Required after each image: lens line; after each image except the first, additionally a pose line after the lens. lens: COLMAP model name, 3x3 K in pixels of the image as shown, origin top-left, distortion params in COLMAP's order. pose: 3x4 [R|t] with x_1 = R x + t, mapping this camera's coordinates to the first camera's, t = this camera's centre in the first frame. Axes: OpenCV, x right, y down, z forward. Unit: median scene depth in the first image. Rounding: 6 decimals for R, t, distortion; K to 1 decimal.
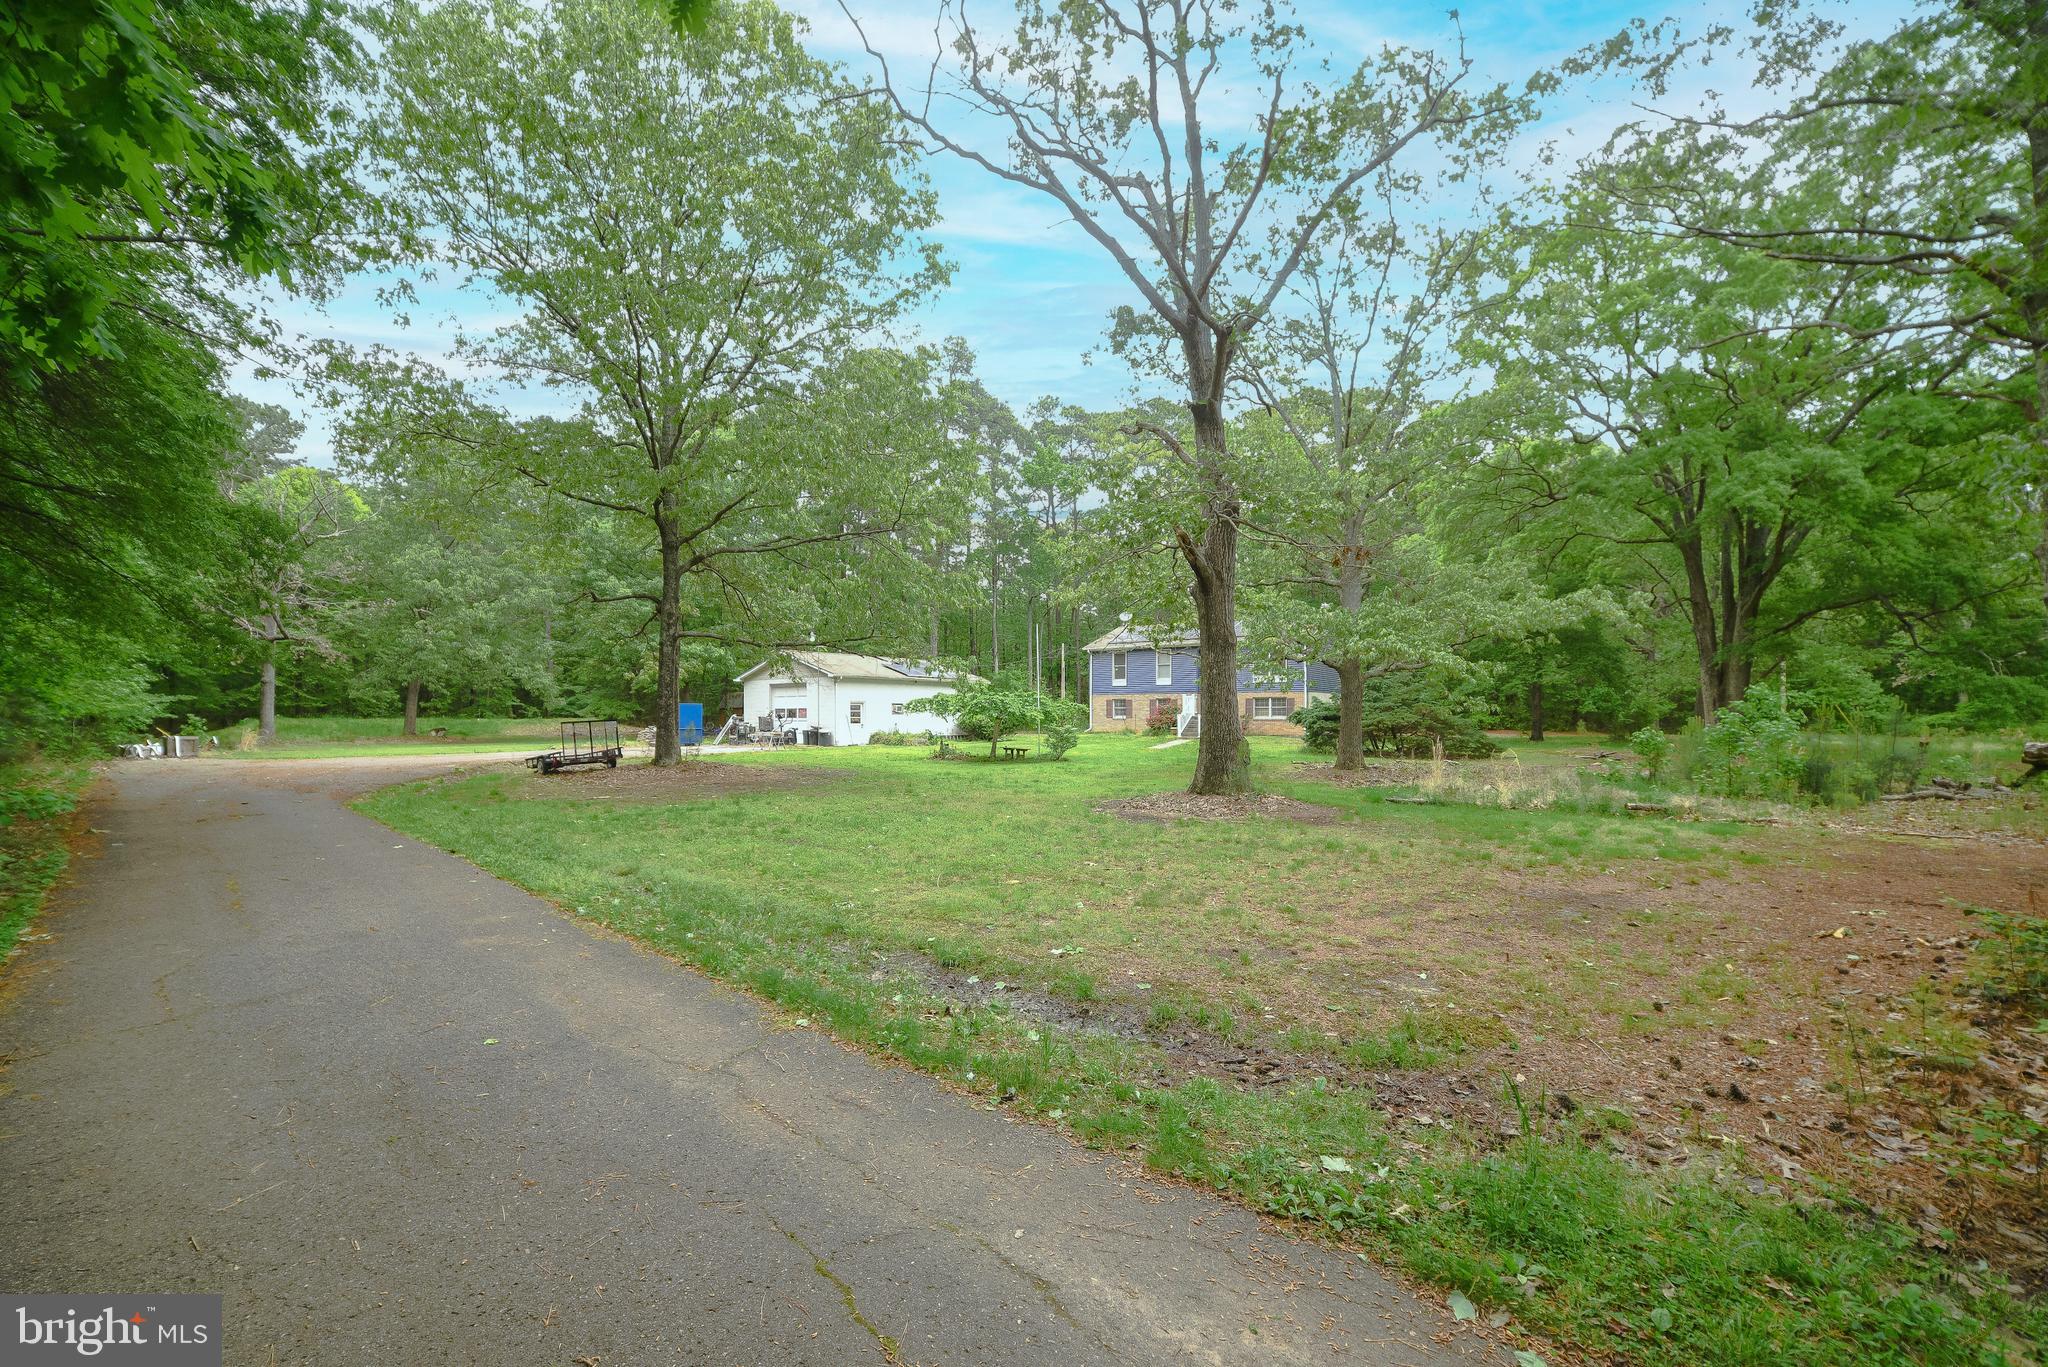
lens RADIAL K [[840.1, 0, 1022.6], [0, 840.1, 719.4], [0, 0, 1]] dist [-0.081461, 0.028071]
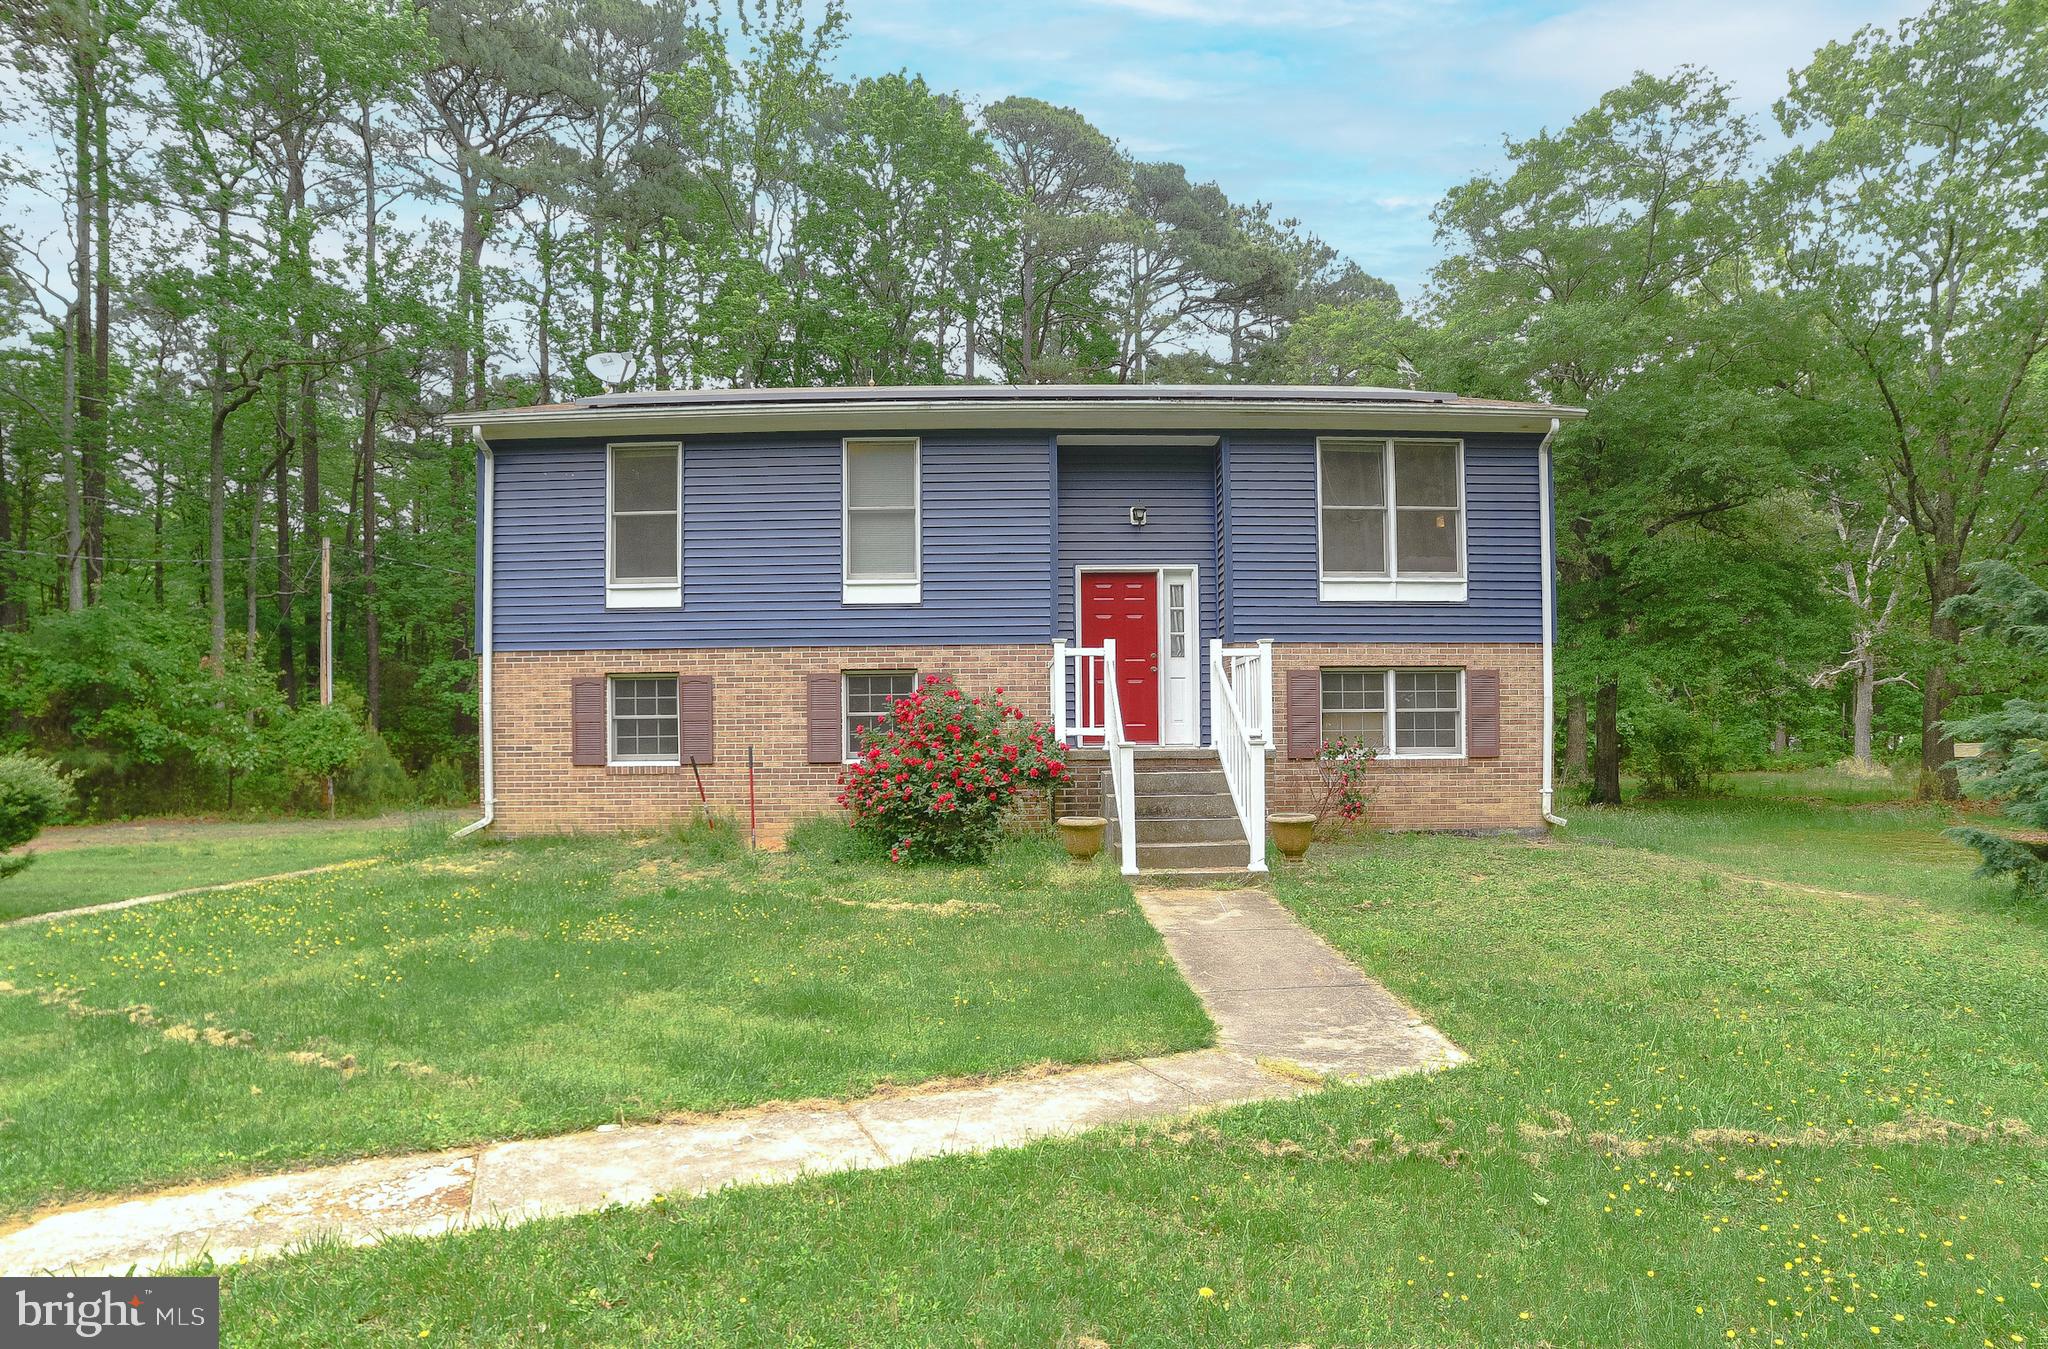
lens RADIAL K [[1072.9, 0, 1016.1], [0, 1072.9, 752.7], [0, 0, 1]] dist [-0.120460, 0.057394]
pose [[0.801769, -0.007560, 0.597587, 0.036957], [0.014333, 0.999876, -0.006581, -0.002370], [-0.597463, 0.013842, 0.801777, 0.790771]]
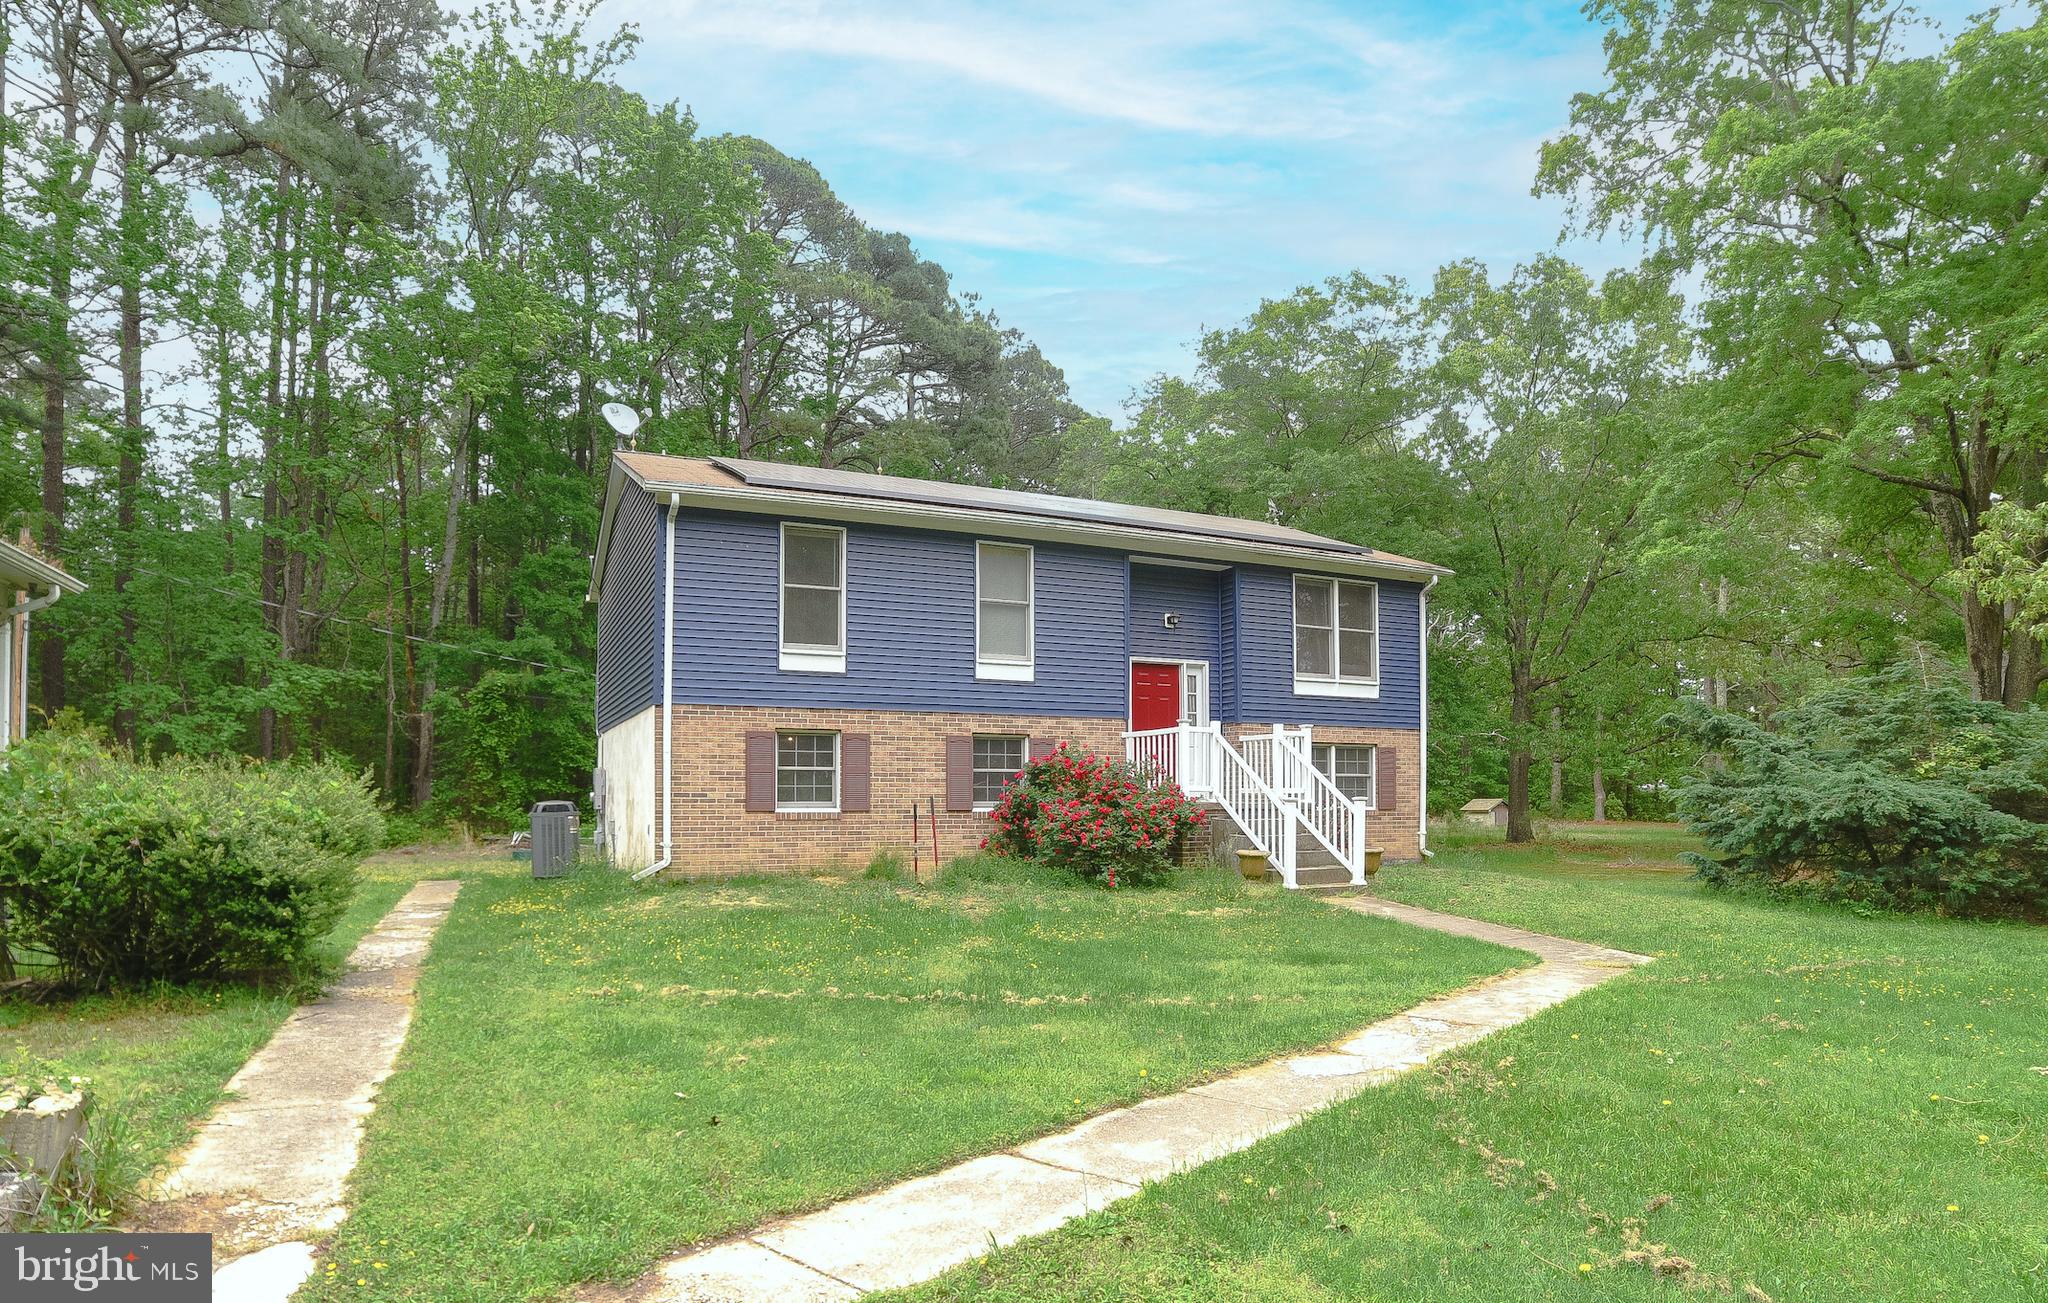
lens RADIAL K [[1161.6, 0, 970.0], [0, 1161.6, 782.2], [0, 0, 1]] dist [-0.114088, 0.050380]
pose [[0.505606, 0.013311, 0.862662, -0.143806], [0.006259, 0.999798, -0.019096, -0.004109], [-0.862742, 0.015055, 0.505420, 0.856970]]
